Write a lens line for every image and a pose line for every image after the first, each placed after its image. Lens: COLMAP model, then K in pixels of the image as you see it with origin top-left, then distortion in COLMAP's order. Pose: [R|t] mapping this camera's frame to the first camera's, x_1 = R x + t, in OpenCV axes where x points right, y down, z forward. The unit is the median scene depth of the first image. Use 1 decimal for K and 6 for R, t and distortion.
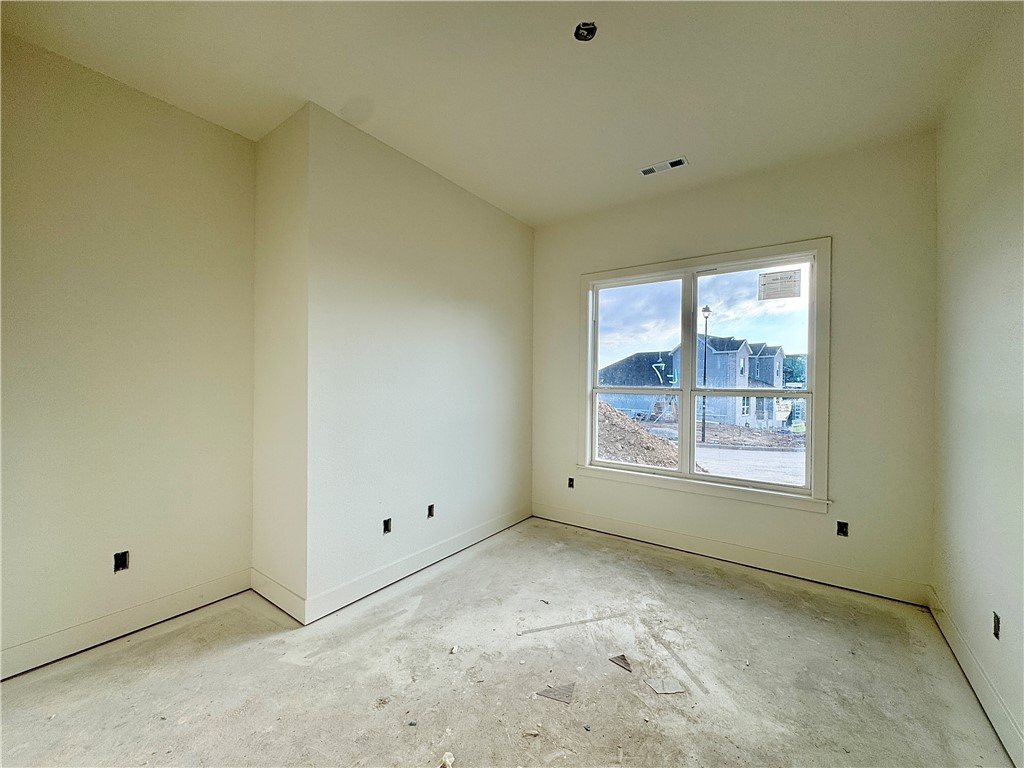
lens RADIAL K [[409.2, 0, 512.0], [0, 409.2, 384.0], [0, 0, 1]] dist [-0.001103, 0.000097]
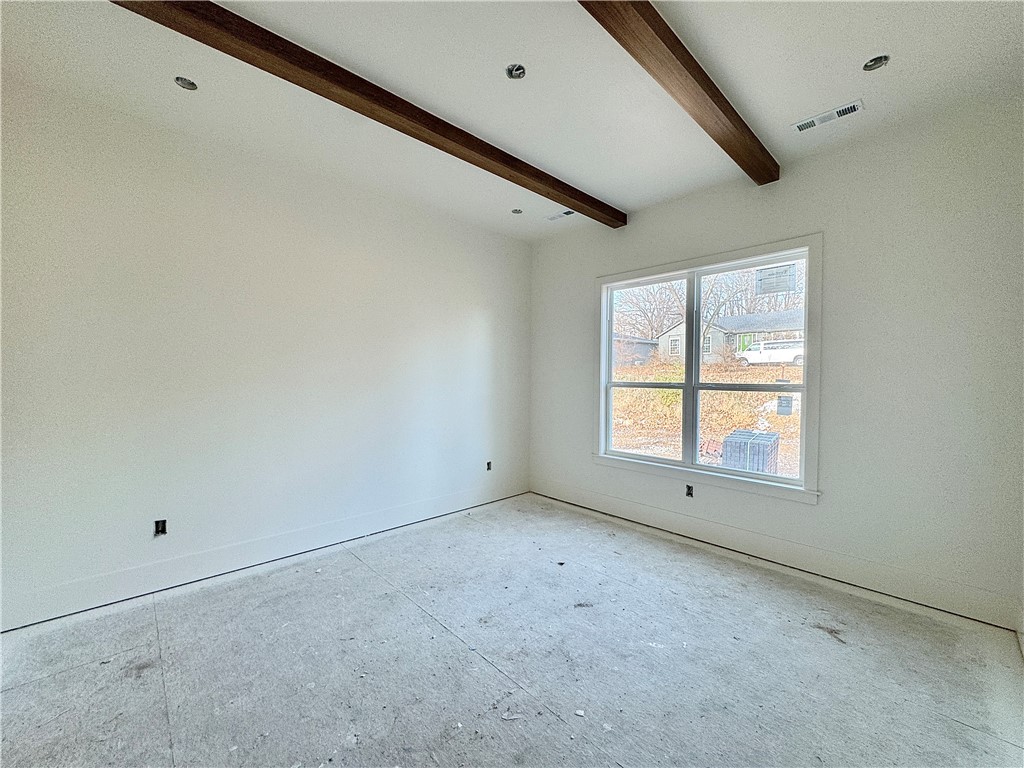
lens RADIAL K [[409.2, 0, 512.0], [0, 409.2, 384.0], [0, 0, 1]] dist [-0.001103, 0.000097]
pose [[0.976992, -0.005987, -0.213190, 0.217173], [0.007168, 0.999963, 0.004766, 0.007074], [0.213154, -0.006184, 0.976999, -0.131124]]
